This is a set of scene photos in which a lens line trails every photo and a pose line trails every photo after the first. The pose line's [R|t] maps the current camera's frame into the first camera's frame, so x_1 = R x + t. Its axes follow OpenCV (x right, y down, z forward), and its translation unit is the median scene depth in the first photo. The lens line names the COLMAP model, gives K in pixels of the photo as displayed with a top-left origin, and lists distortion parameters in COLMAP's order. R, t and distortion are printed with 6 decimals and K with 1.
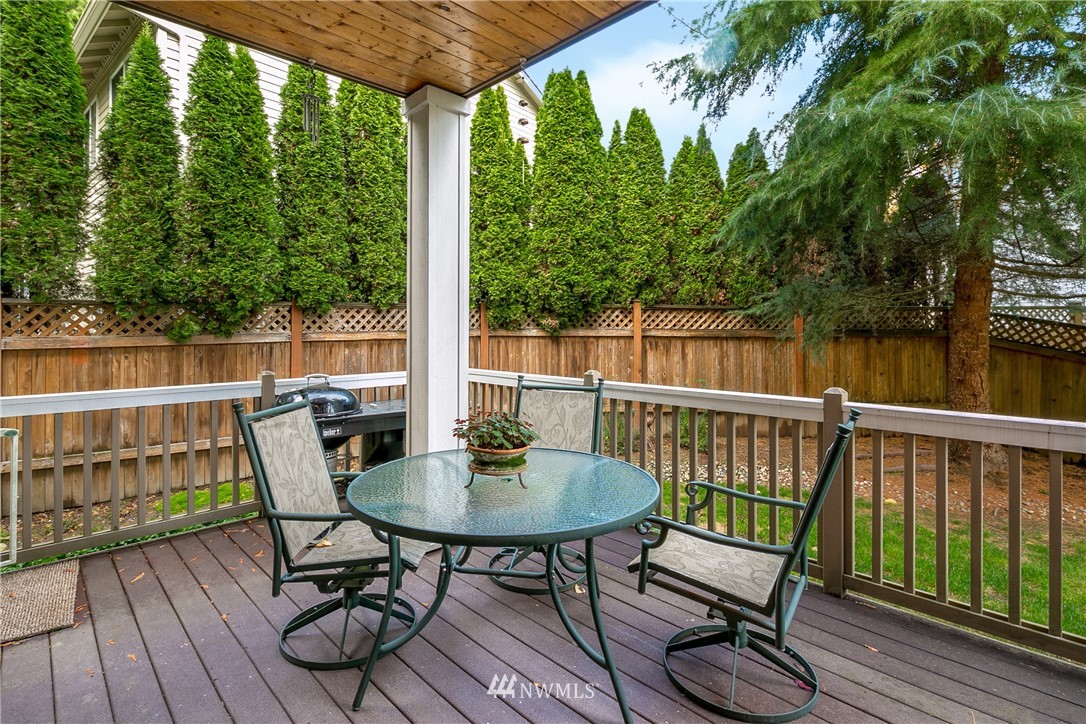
lens RADIAL K [[533.6, 0, 540.4], [0, 533.6, 326.5], [0, 0, 1]] dist [0.000638, -0.000433]
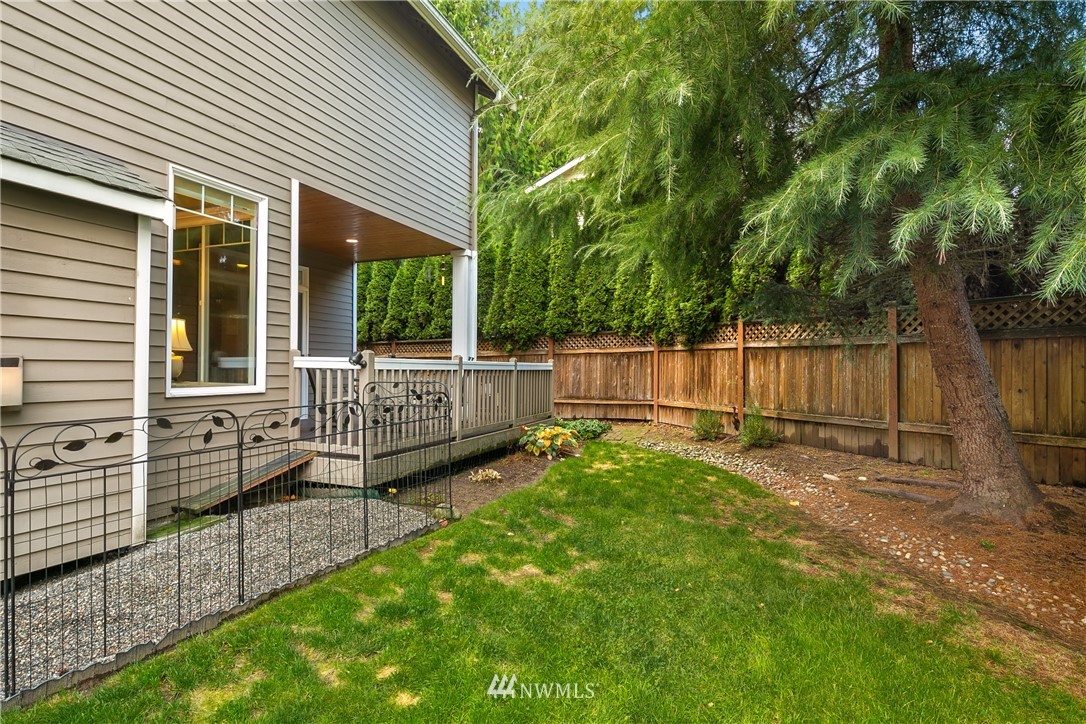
lens RADIAL K [[533.6, 0, 543.1], [0, 533.6, 363.2], [0, 0, 1]] dist [0.000638, -0.000433]
pose [[0.413035, -0.004314, -0.910705, 1.058792], [-0.001832, 0.999983, -0.005567, 0.058741], [0.910713, 0.003968, 0.413020, 0.129960]]
